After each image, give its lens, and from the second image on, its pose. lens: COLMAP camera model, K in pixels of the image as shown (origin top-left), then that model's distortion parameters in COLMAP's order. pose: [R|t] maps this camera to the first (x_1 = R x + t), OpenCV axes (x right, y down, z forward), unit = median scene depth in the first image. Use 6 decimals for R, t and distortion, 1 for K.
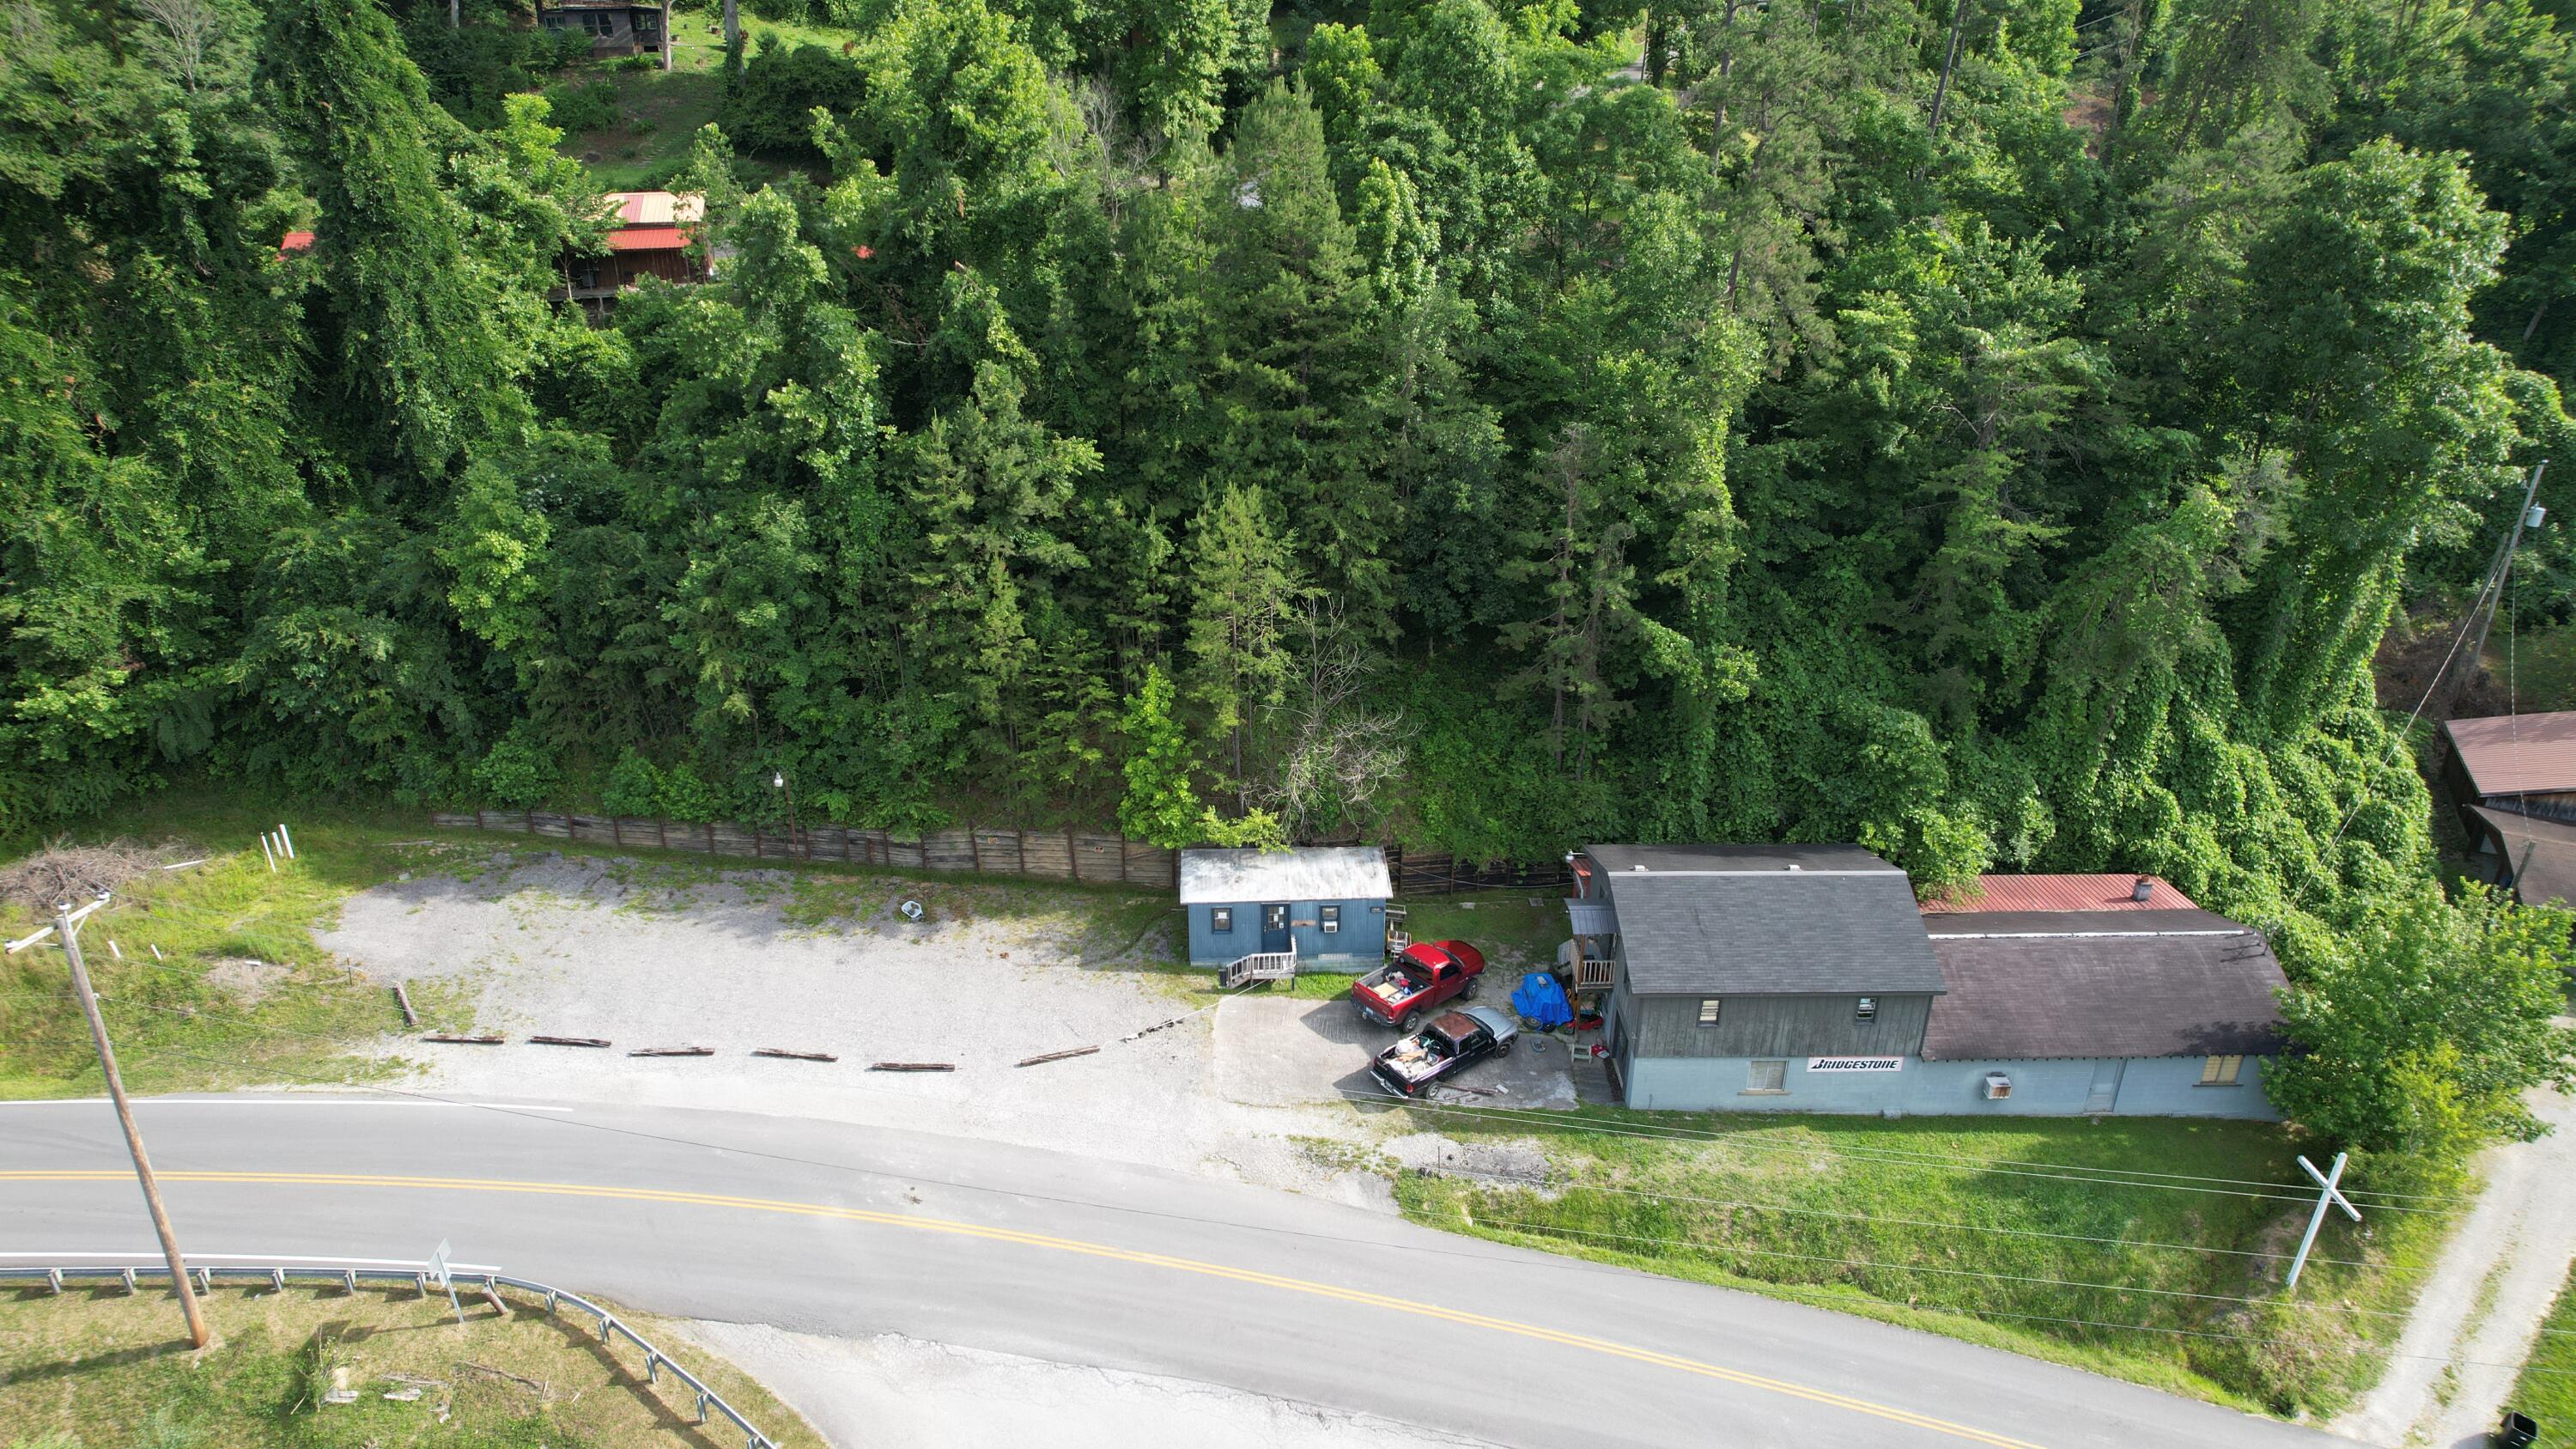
lens RADIAL K [[1647.6, 0, 1299.2], [0, 1647.6, 729.3], [0, 0, 1]] dist [-0.055960, 0.033493]
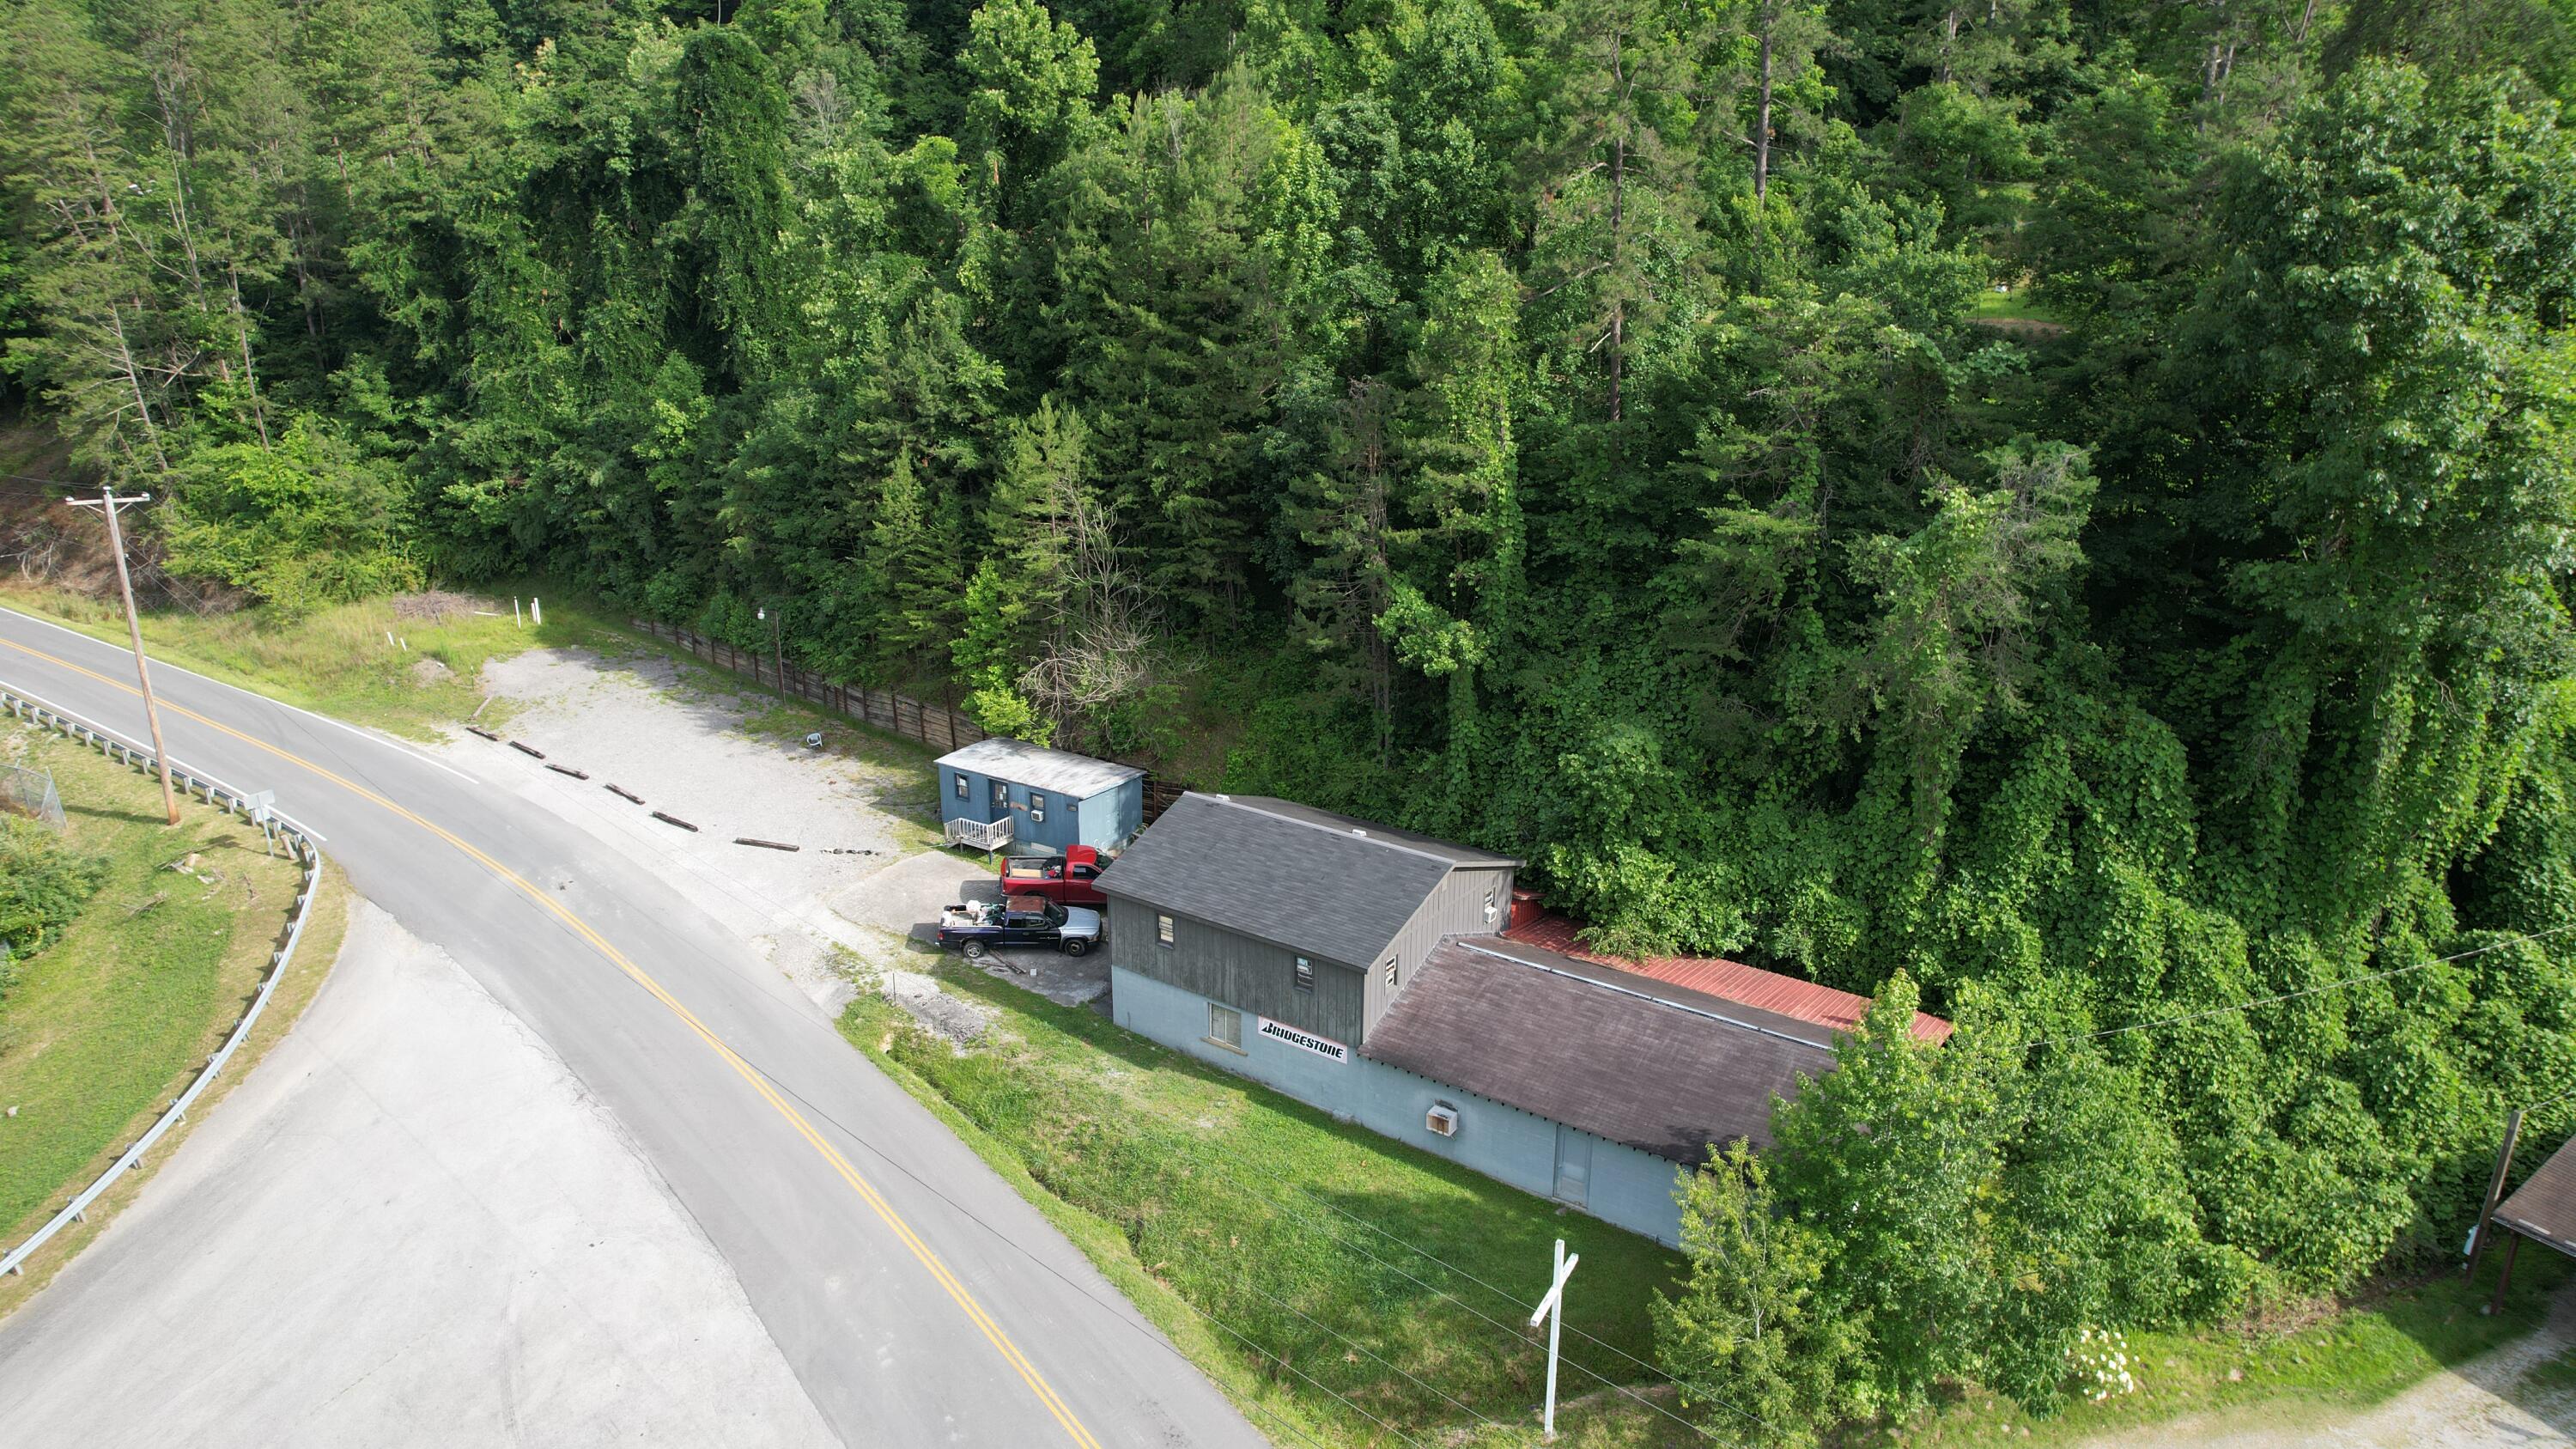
lens RADIAL K [[1647.6, 0, 1288.8], [0, 1647.6, 708.7], [0, 0, 1]] dist [-0.055960, 0.033493]
pose [[0.811985, 0.173990, -0.557142, 0.730355], [-0.252507, 0.965304, -0.066552, 0.084758], [0.526232, 0.194722, 0.827746, 0.204975]]
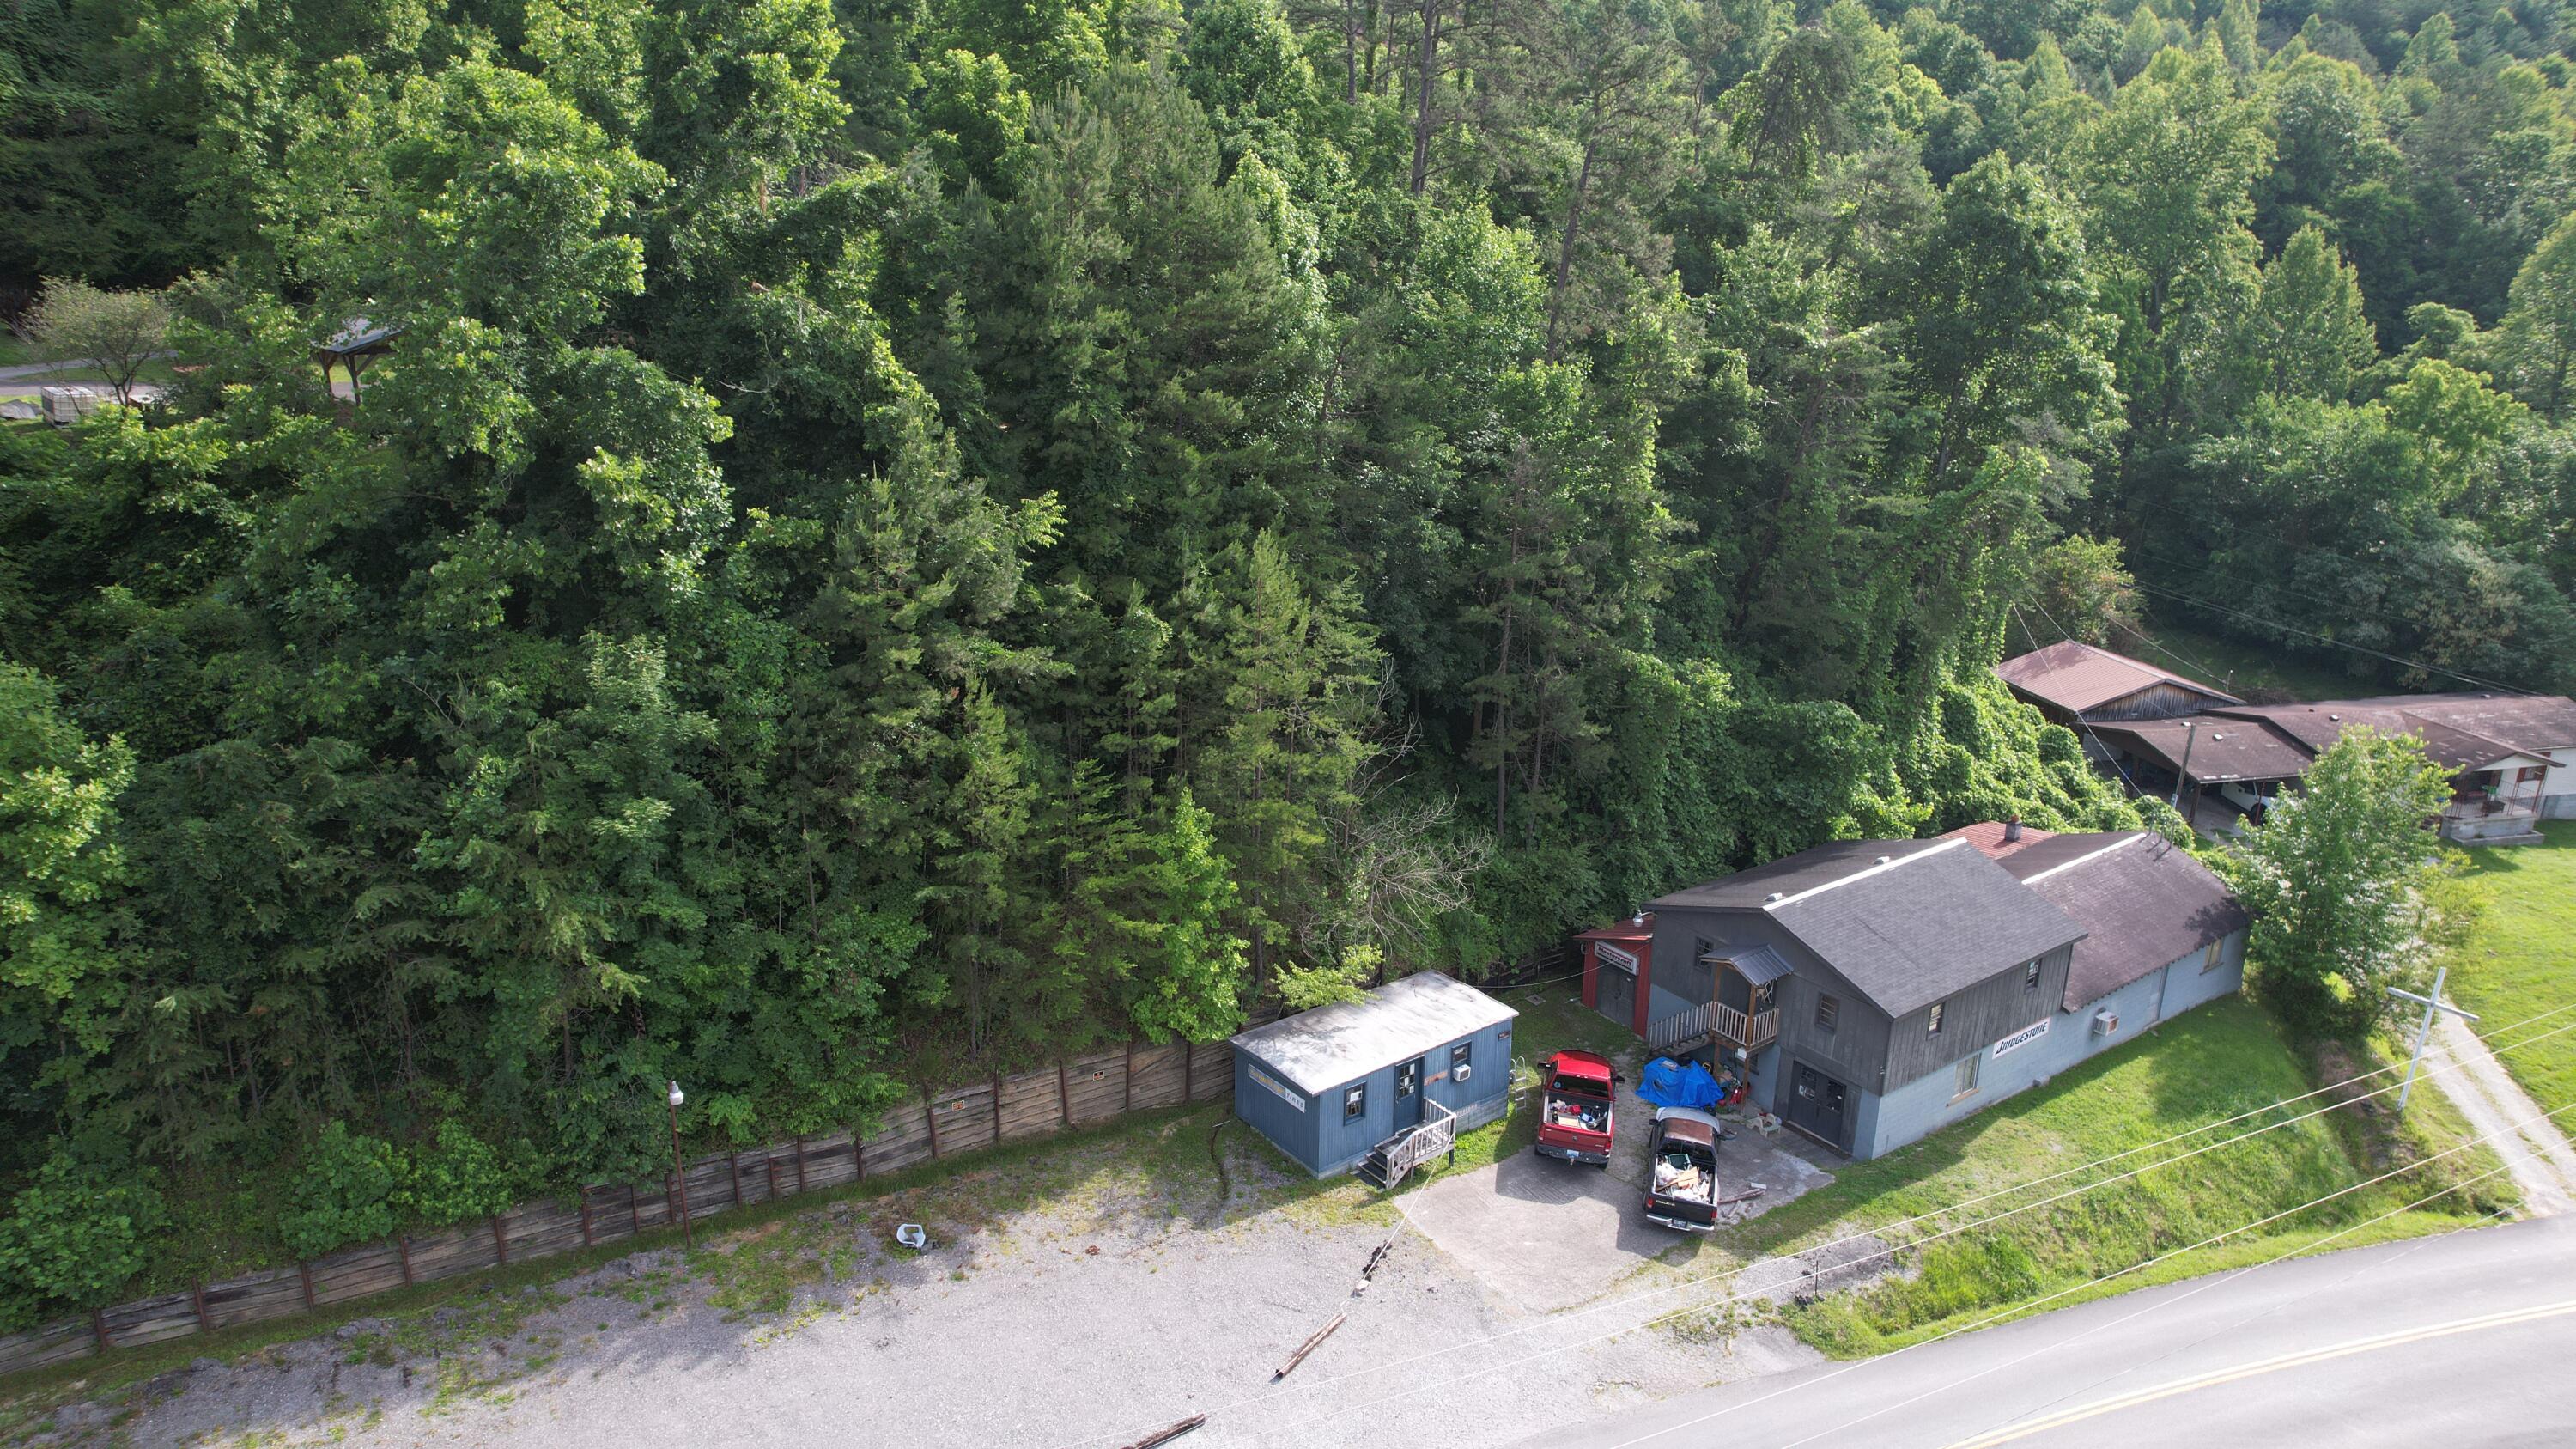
lens RADIAL K [[1647.6, 0, 1305.8], [0, 1647.6, 731.6], [0, 0, 1]] dist [-0.055960, 0.033493]
pose [[0.819155, -0.164648, 0.549433, -0.449606], [0.235621, 0.969952, -0.060625, -0.007581], [-0.522942, 0.179119, 0.833336, 0.362186]]
